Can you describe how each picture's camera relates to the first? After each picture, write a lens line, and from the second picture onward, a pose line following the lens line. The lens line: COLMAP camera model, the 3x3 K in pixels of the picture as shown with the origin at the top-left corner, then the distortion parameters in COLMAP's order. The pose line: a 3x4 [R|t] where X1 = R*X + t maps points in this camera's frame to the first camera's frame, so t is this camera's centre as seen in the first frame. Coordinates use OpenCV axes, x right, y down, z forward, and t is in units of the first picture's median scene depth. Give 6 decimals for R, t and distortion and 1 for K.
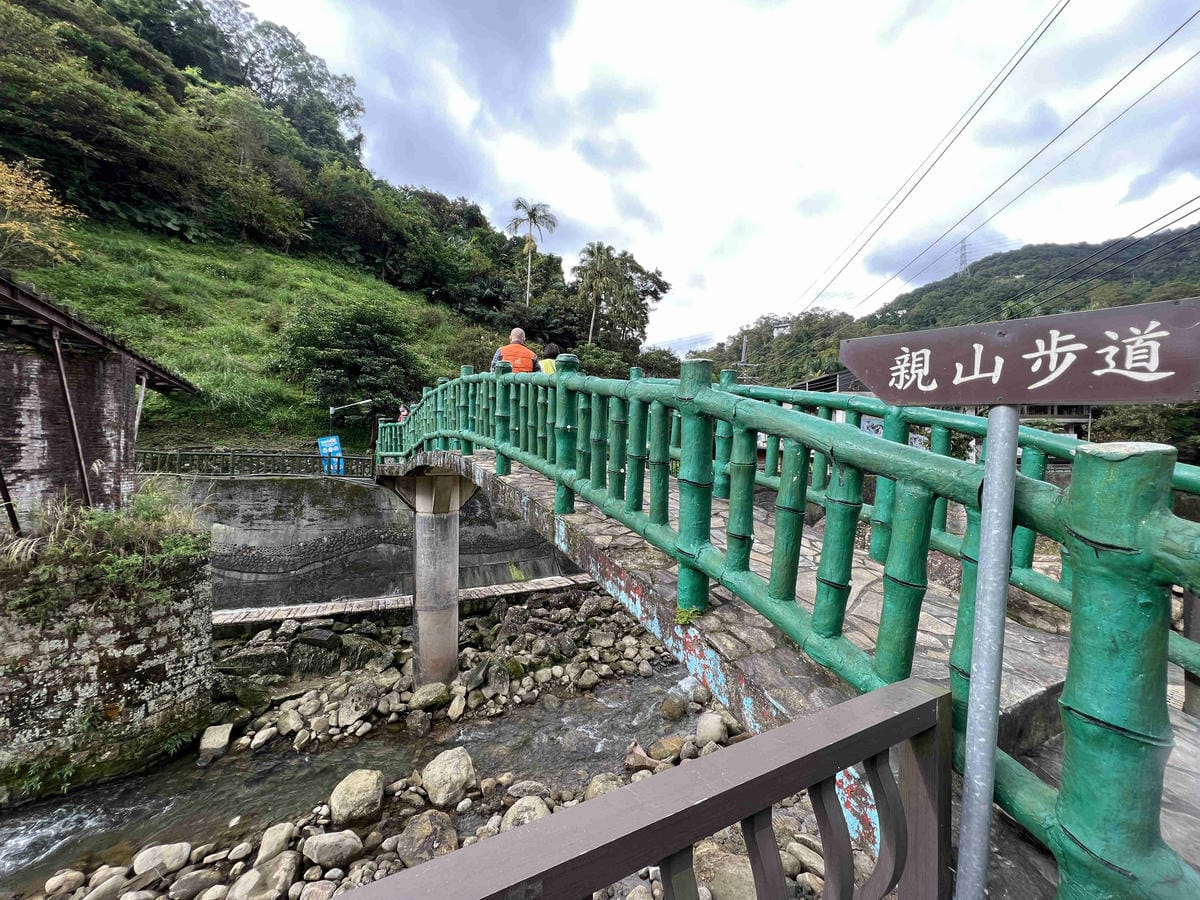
lens RADIAL K [[472.4, 0, 600.0], [0, 472.4, 450.0], [0, 0, 1]] dist [0.001010, 0.000161]
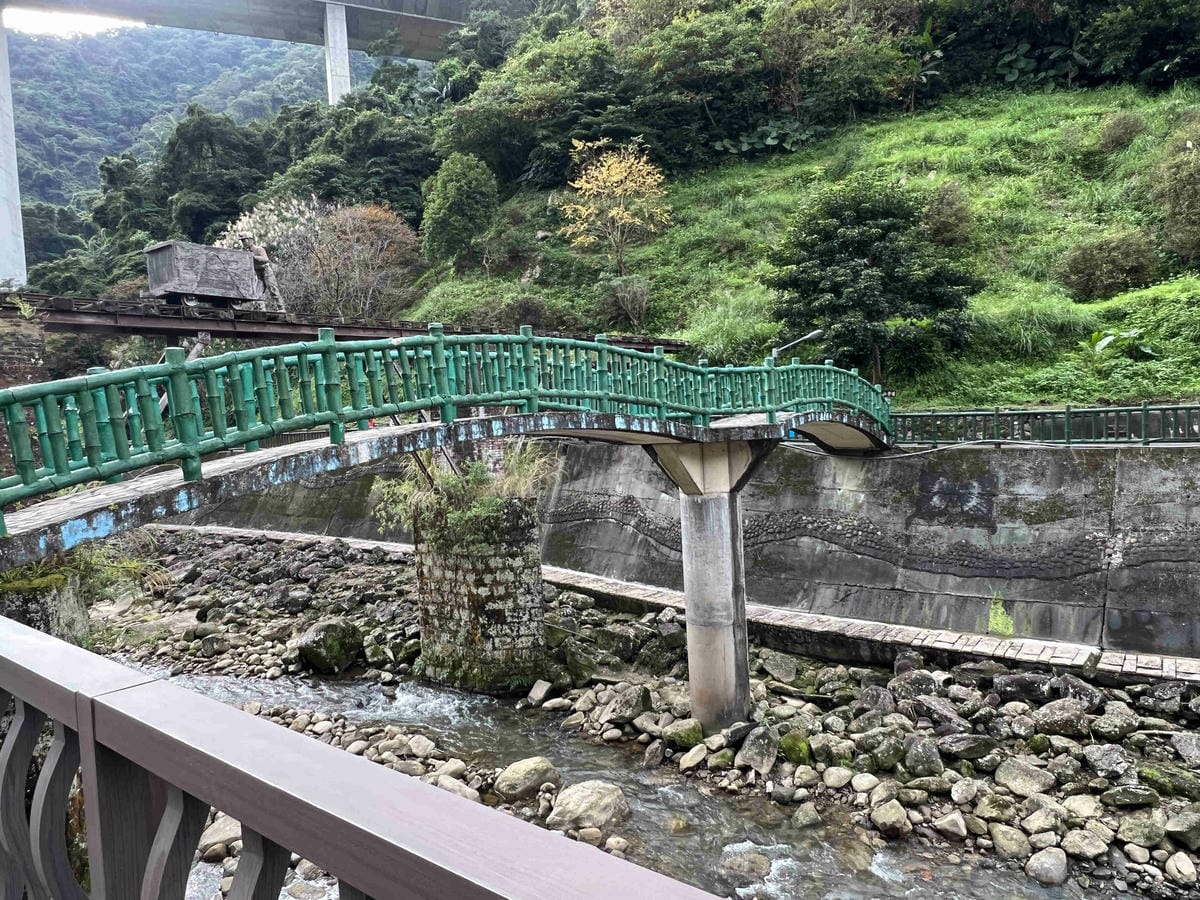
lens RADIAL K [[777.0, 0, 600.0], [0, 777.0, 450.0], [0, 0, 1]] dist [-0.000245, -0.000006]
pose [[0.397575, 0.006351, -0.917548, 0.818563], [0.064394, 0.997317, 0.034805, 0.016897], [0.915307, -0.072923, 0.396100, 0.461565]]
